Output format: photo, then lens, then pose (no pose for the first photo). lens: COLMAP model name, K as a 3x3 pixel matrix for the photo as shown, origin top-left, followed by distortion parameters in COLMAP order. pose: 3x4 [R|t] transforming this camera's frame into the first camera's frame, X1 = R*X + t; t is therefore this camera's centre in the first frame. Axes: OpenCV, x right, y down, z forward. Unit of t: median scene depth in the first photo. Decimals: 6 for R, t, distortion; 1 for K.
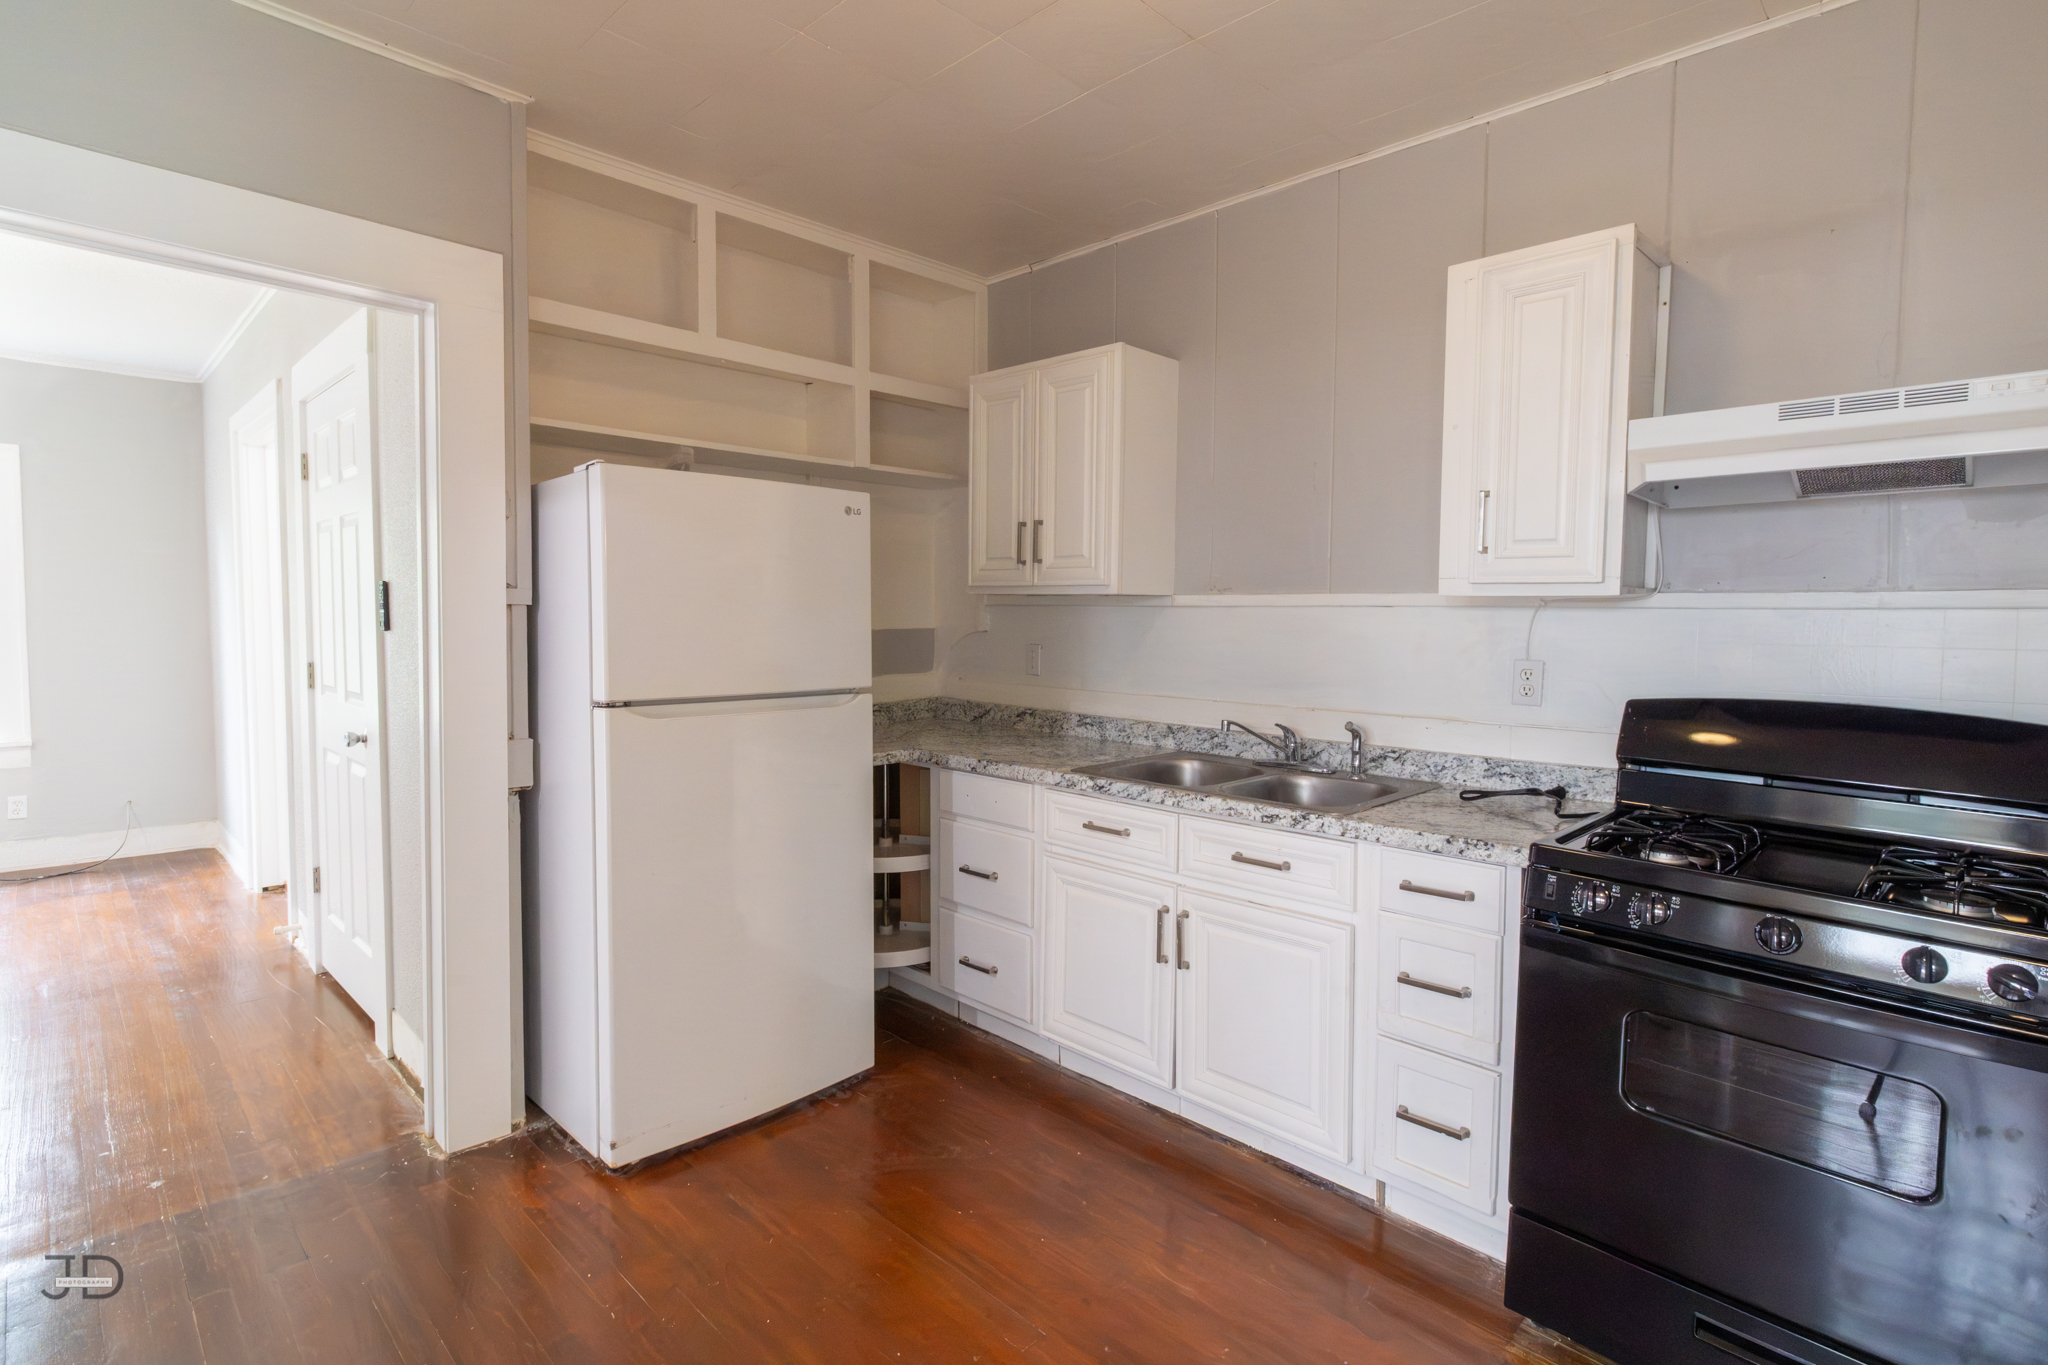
lens RADIAL K [[975.2, 0, 1035.2], [0, 975.2, 661.7], [0, 0, 1]] dist [-0.000126, -0.000187]
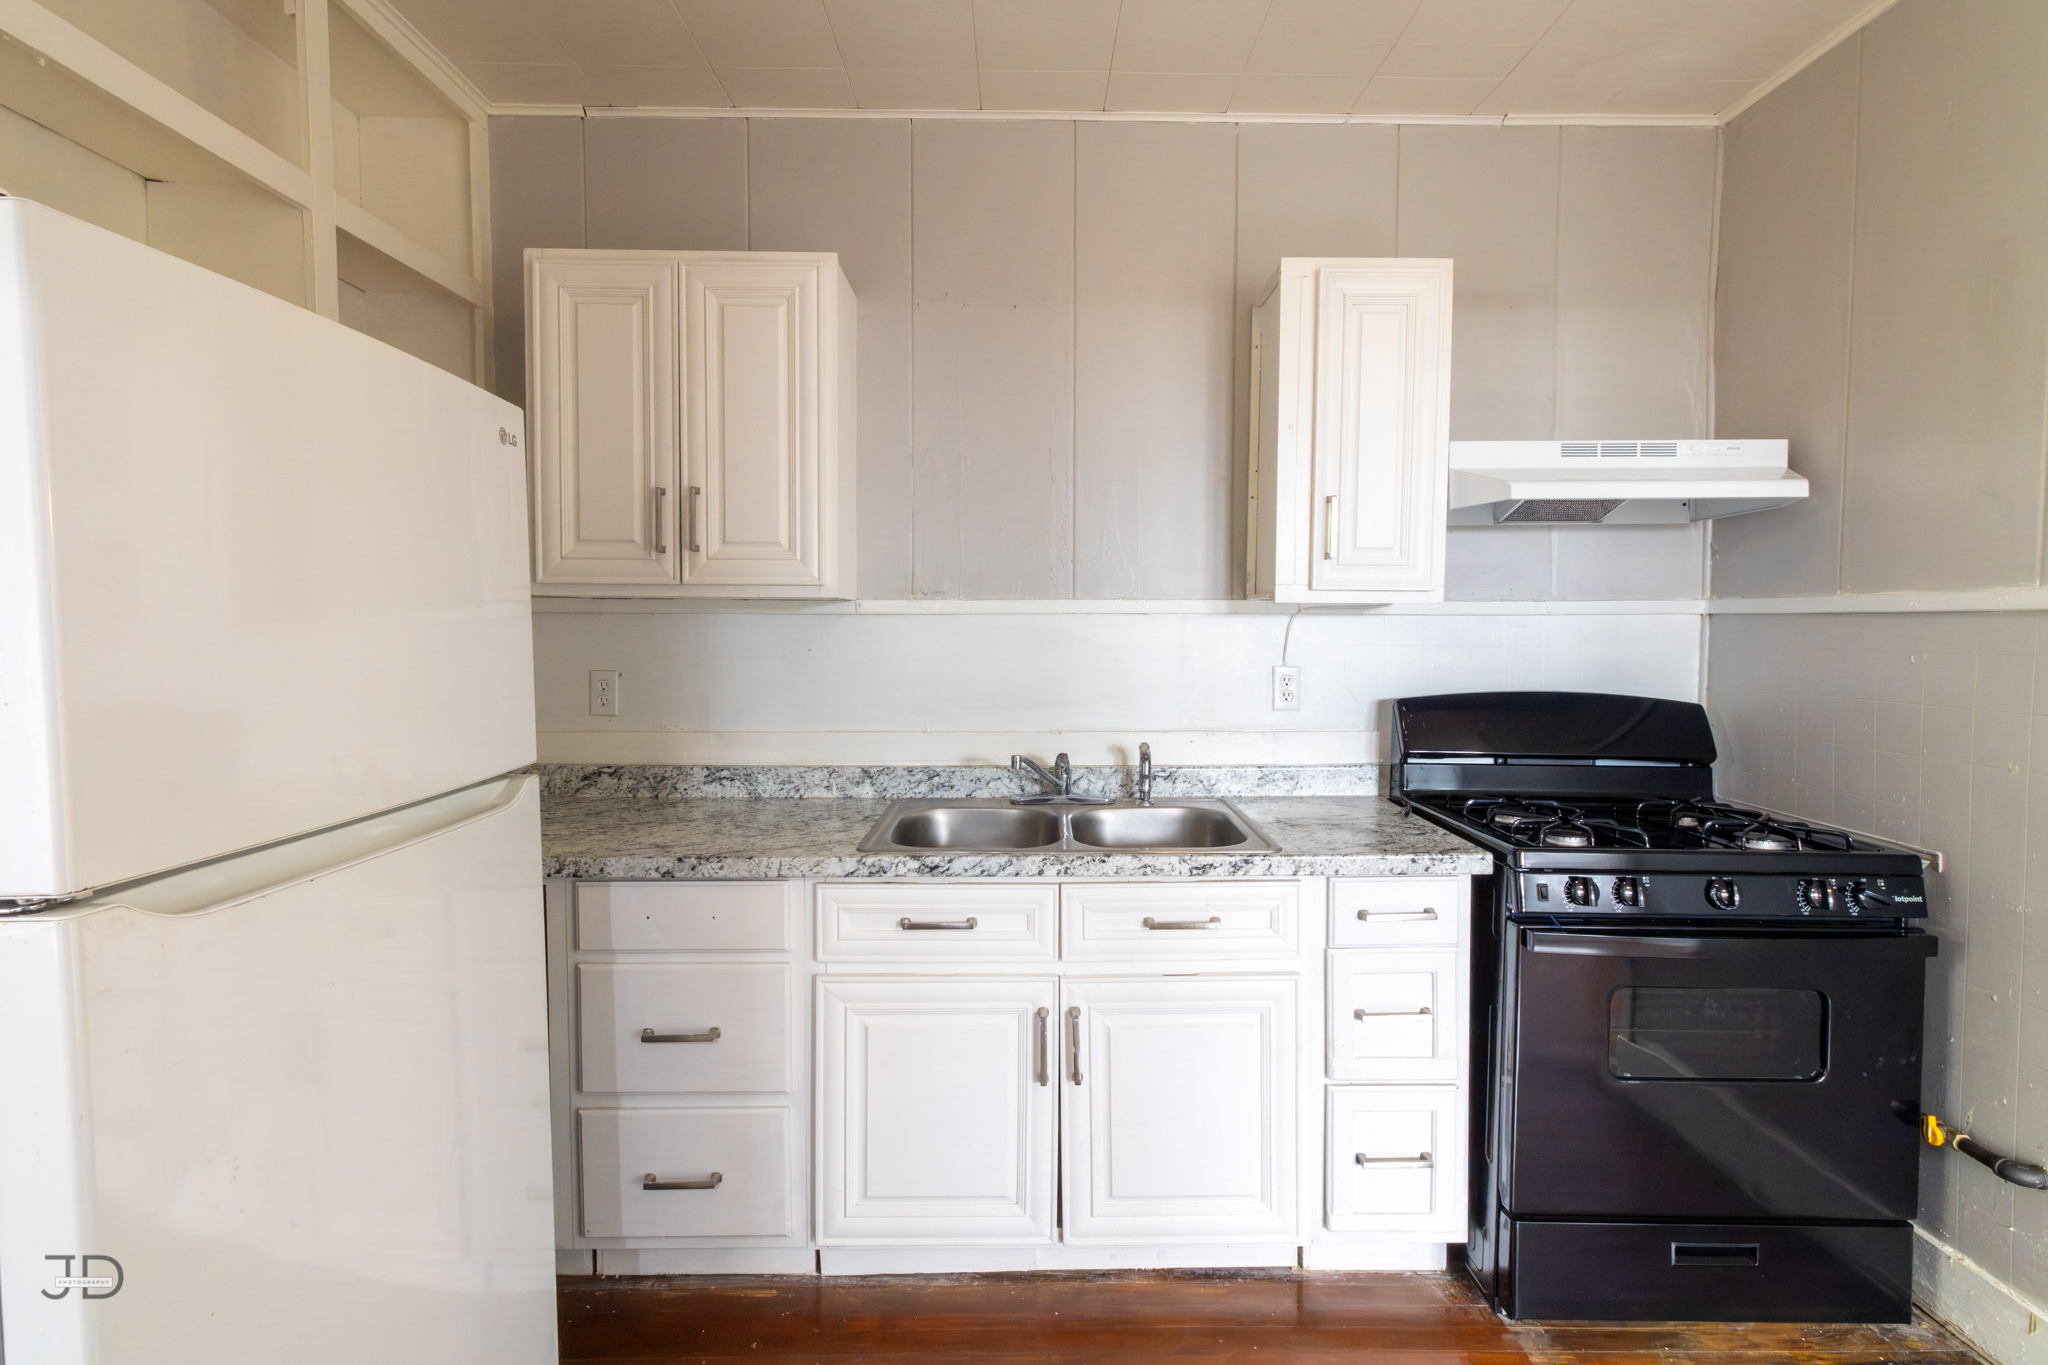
lens RADIAL K [[975.2, 0, 1035.2], [0, 975.2, 661.7], [0, 0, 1]] dist [-0.000126, -0.000187]
pose [[0.709354, -0.037011, 0.703880, -0.365334], [0.041347, 0.999086, 0.010865, -0.025888], [-0.703638, 0.021397, 0.710236, 0.421979]]
